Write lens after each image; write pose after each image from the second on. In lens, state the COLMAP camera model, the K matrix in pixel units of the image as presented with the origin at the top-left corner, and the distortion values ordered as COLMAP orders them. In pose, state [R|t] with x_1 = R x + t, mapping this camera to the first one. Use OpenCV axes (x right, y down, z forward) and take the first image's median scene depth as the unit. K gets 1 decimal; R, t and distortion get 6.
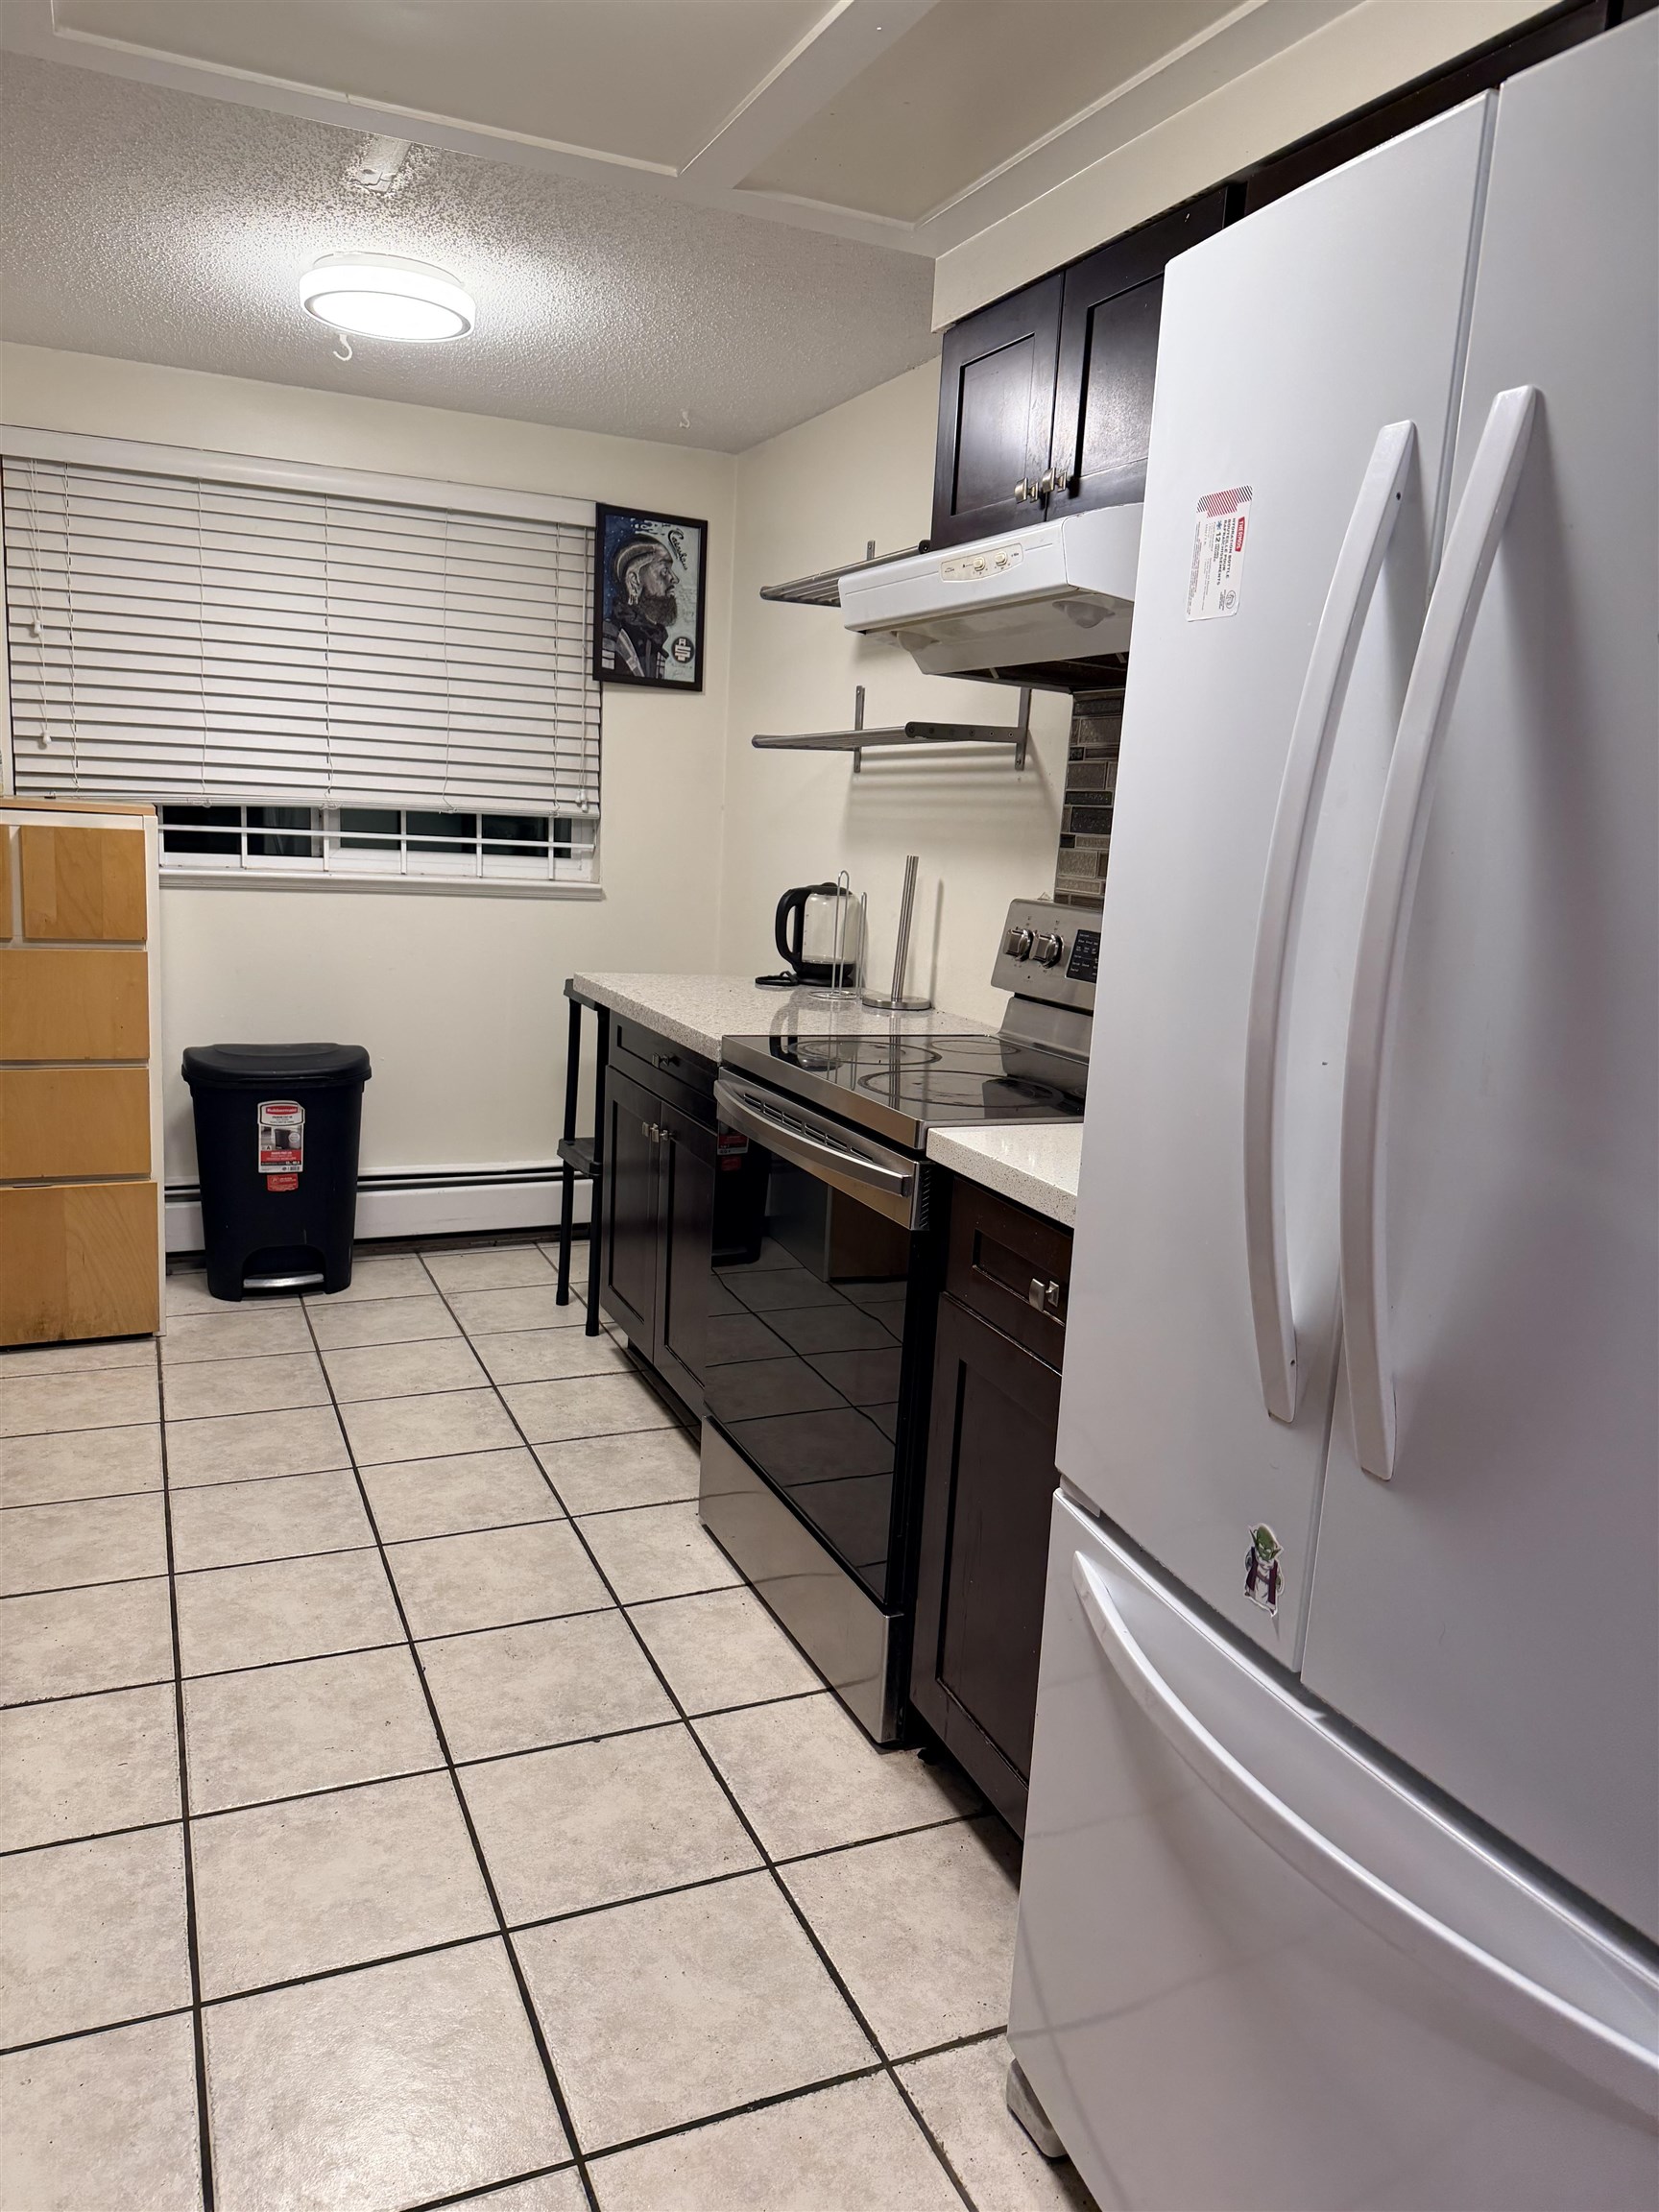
lens RADIAL K [[1534.9, 0, 818.1], [0, 1534.9, 1123.6], [0, 0, 1]] dist [-0.001524, -0.023060]
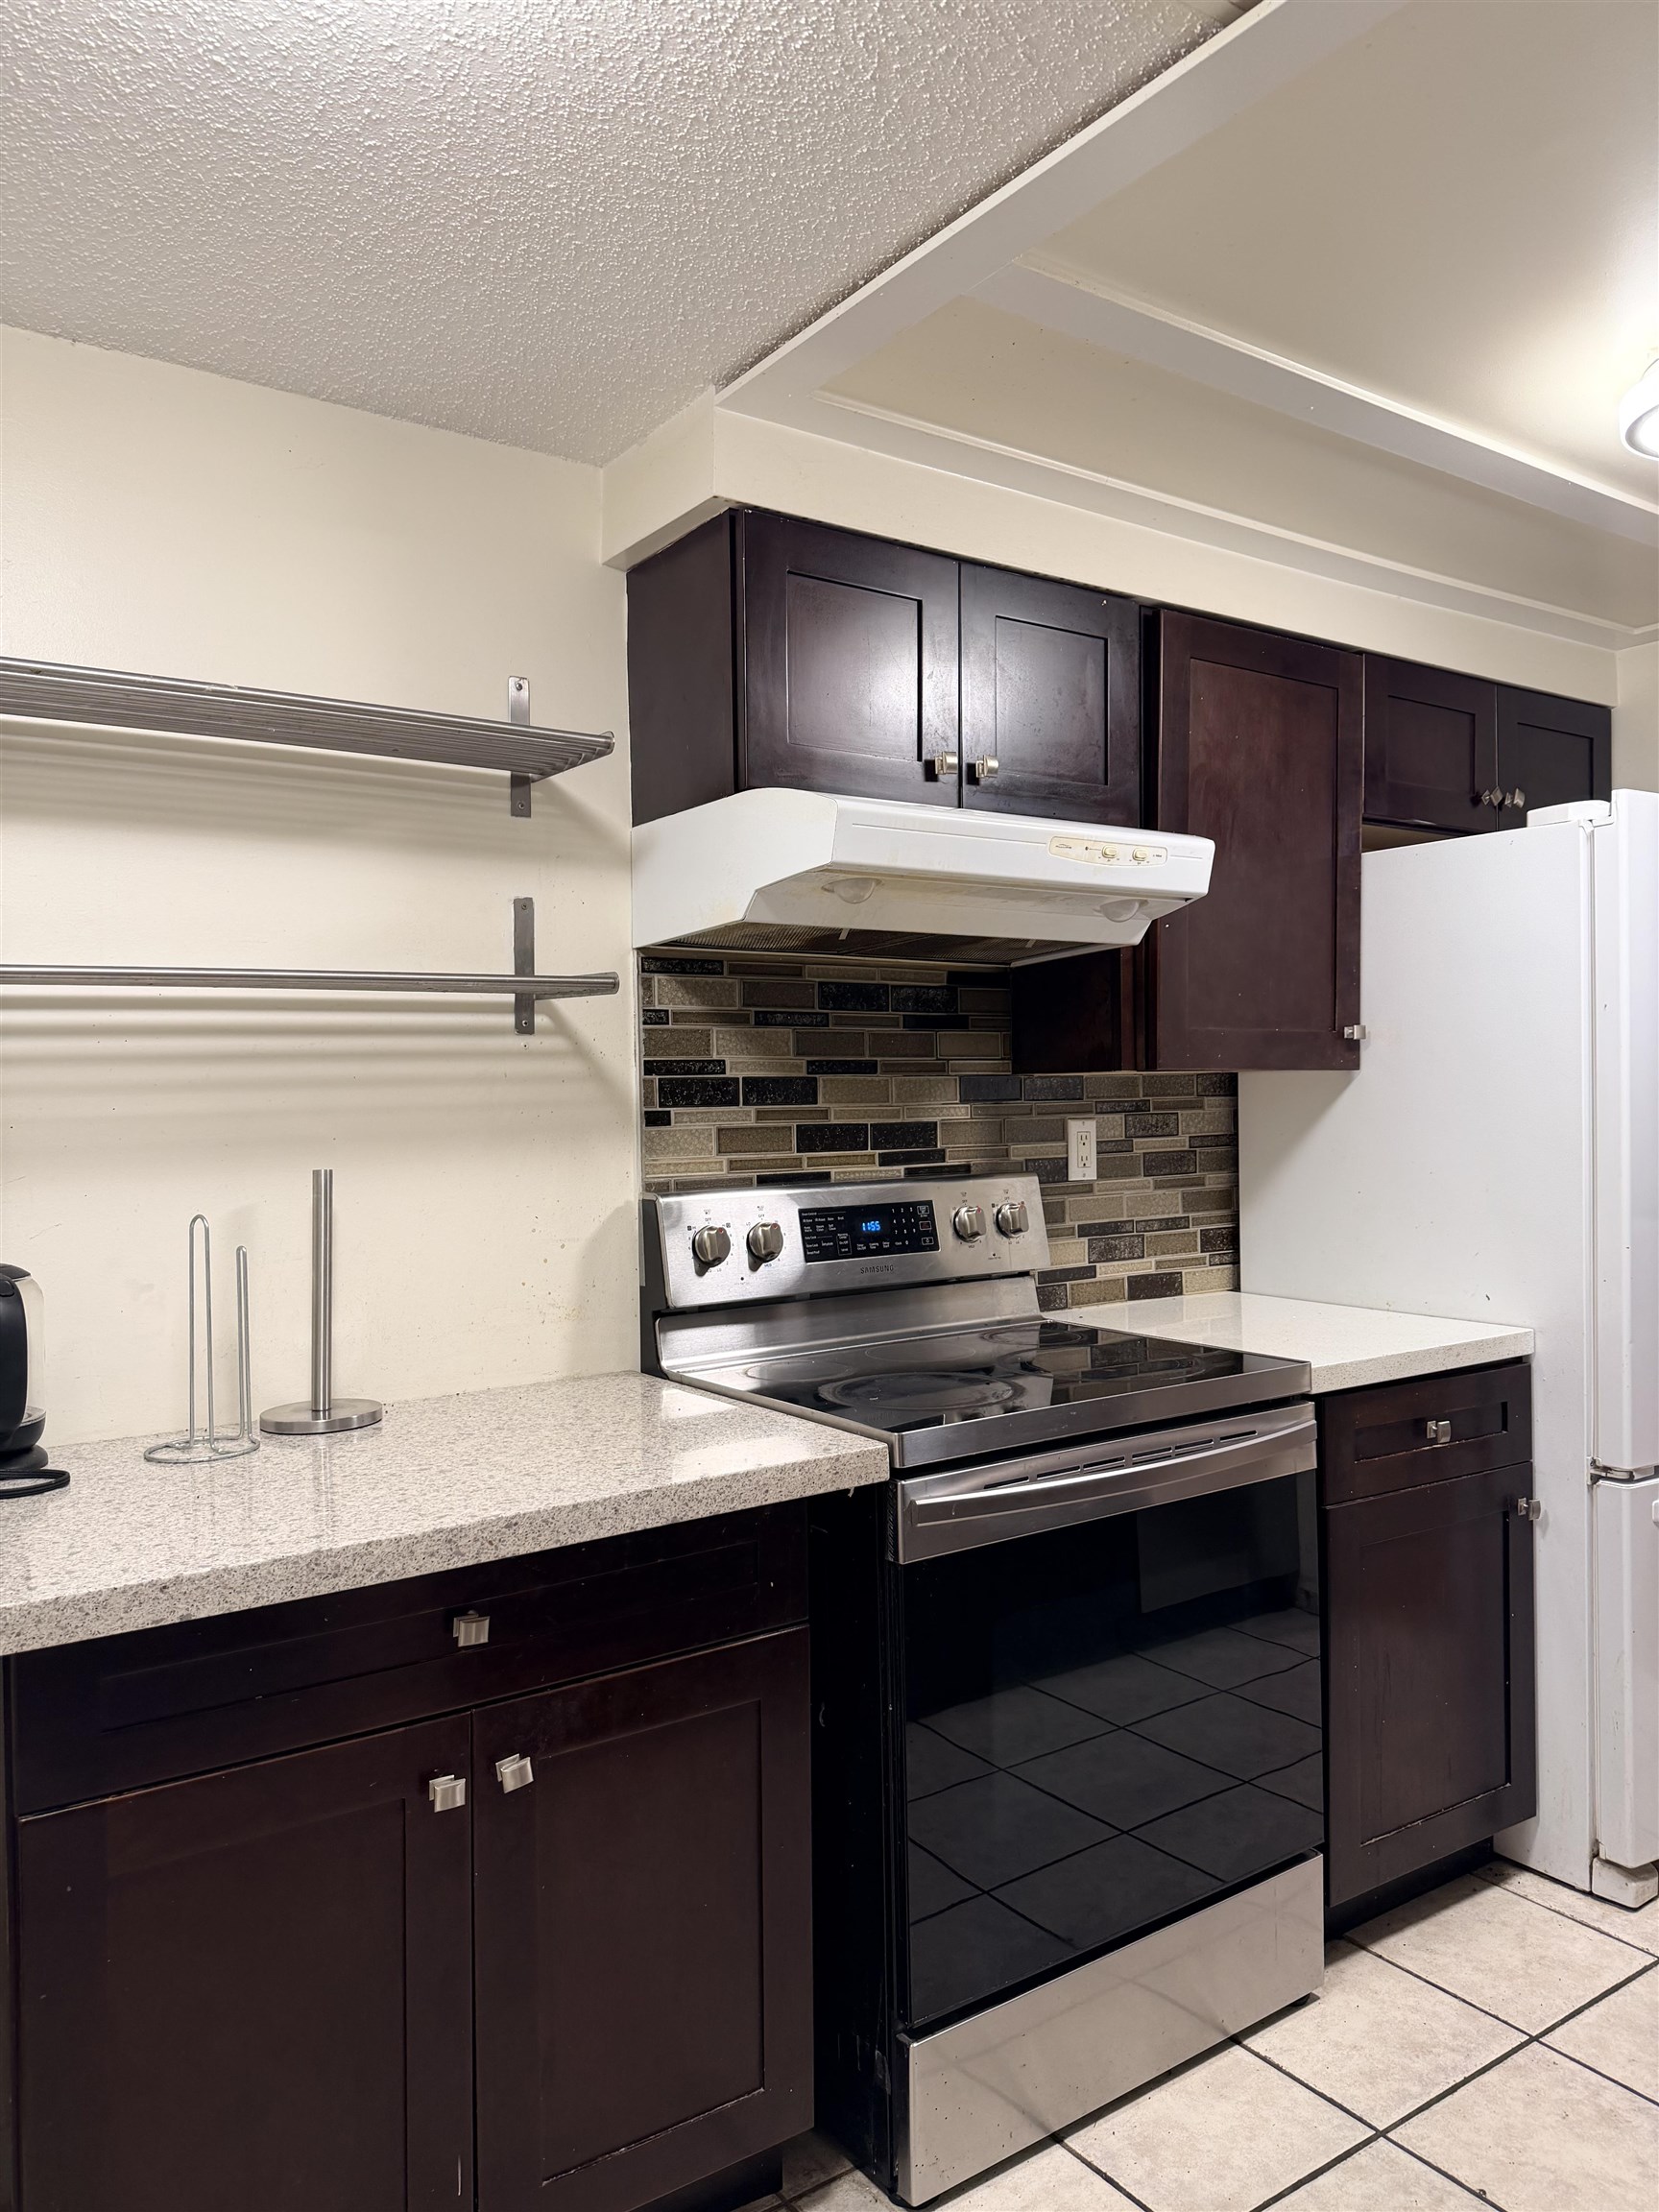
lens RADIAL K [[1534.9, 0, 814.6], [0, 1534.9, 1091.6], [0, 0, 1]] dist [-0.001524, -0.023060]
pose [[-0.177306, -0.055136, 0.982610, -0.647723], [0.200514, 0.975463, 0.090917, -0.250371], [-0.963513, 0.213147, -0.161900, 1.022666]]
